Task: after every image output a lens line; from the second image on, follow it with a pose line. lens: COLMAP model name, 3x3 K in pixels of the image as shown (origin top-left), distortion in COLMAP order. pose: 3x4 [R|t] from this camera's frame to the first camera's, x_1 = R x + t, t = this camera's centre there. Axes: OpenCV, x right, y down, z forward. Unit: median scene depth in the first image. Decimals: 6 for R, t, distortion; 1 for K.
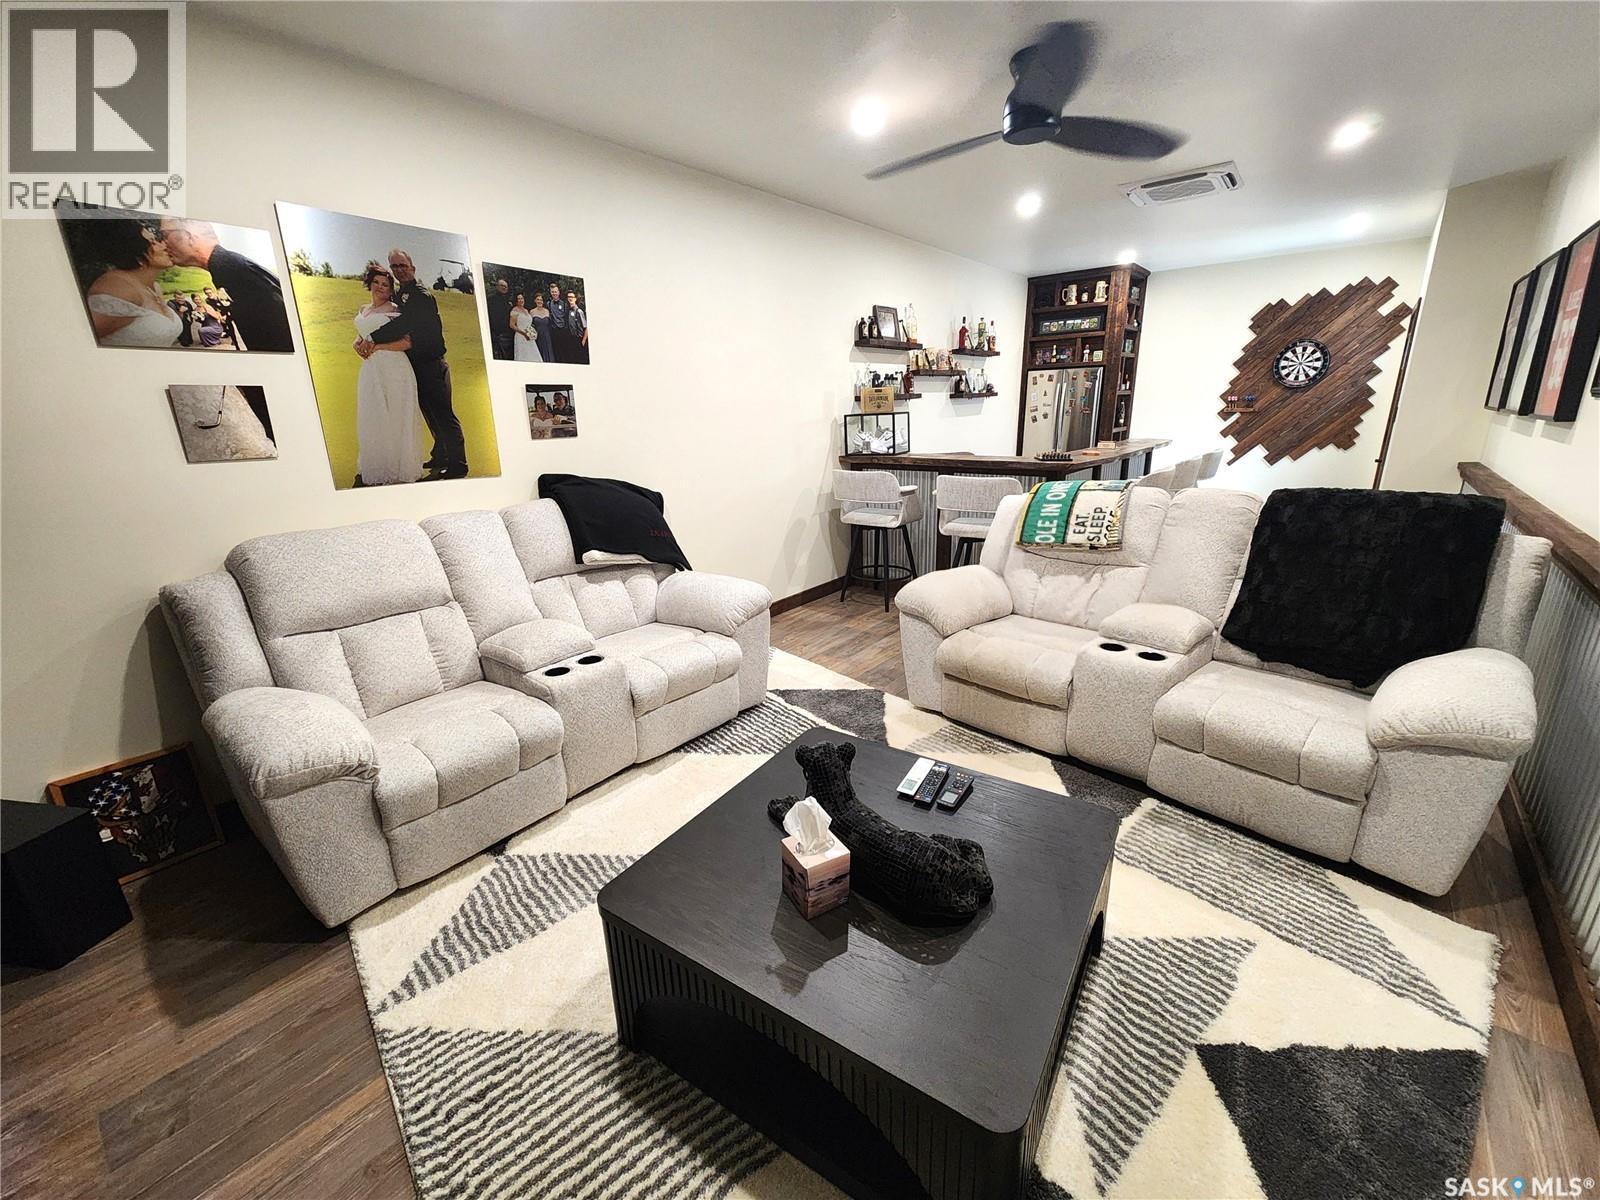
lens RADIAL K [[652.8, 0, 797.5], [0, 652.8, 601.7], [0, 0, 1]] dist [0.001032, -0.002484]
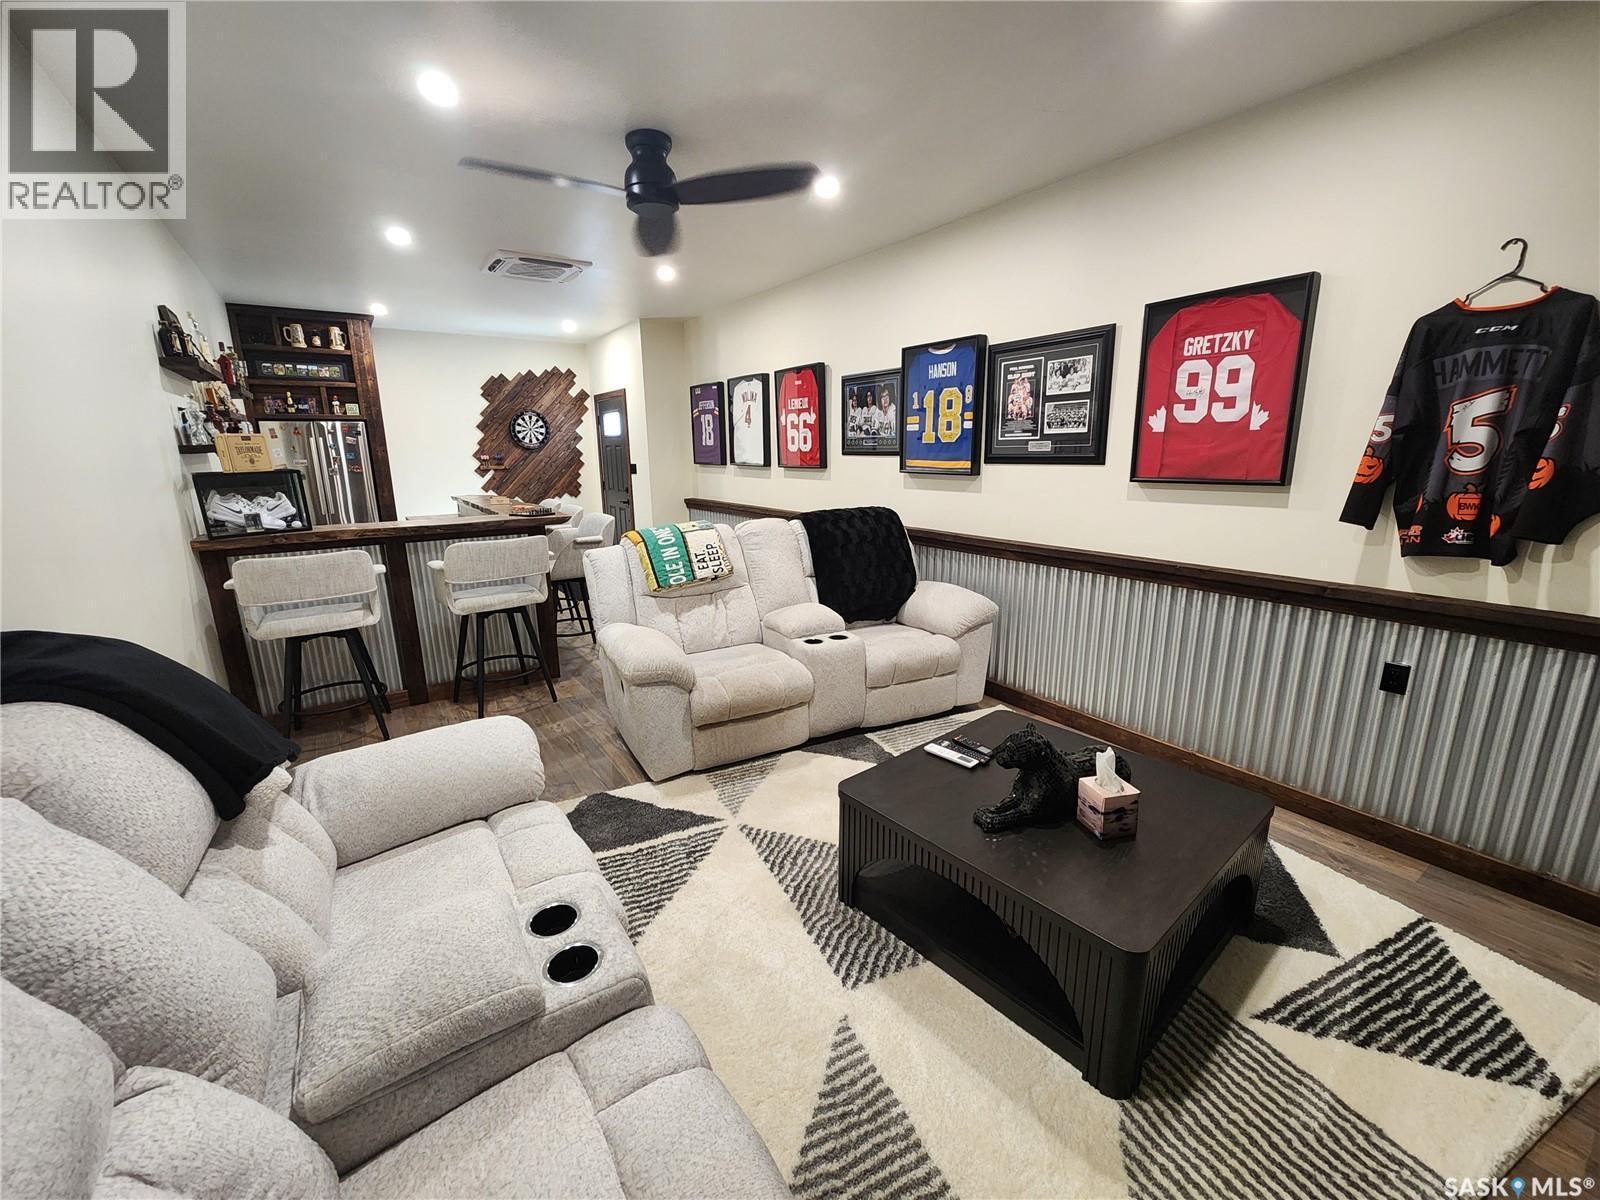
lens RADIAL K [[652.8, 0, 797.5], [0, 652.8, 601.7], [0, 0, 1]] dist [0.001032, -0.002484]
pose [[0.277998, -0.197014, 0.940161, -0.454026], [0.281591, 0.952457, 0.116326, -0.102986], [-0.918381, 0.232403, 0.320259, 0.380256]]
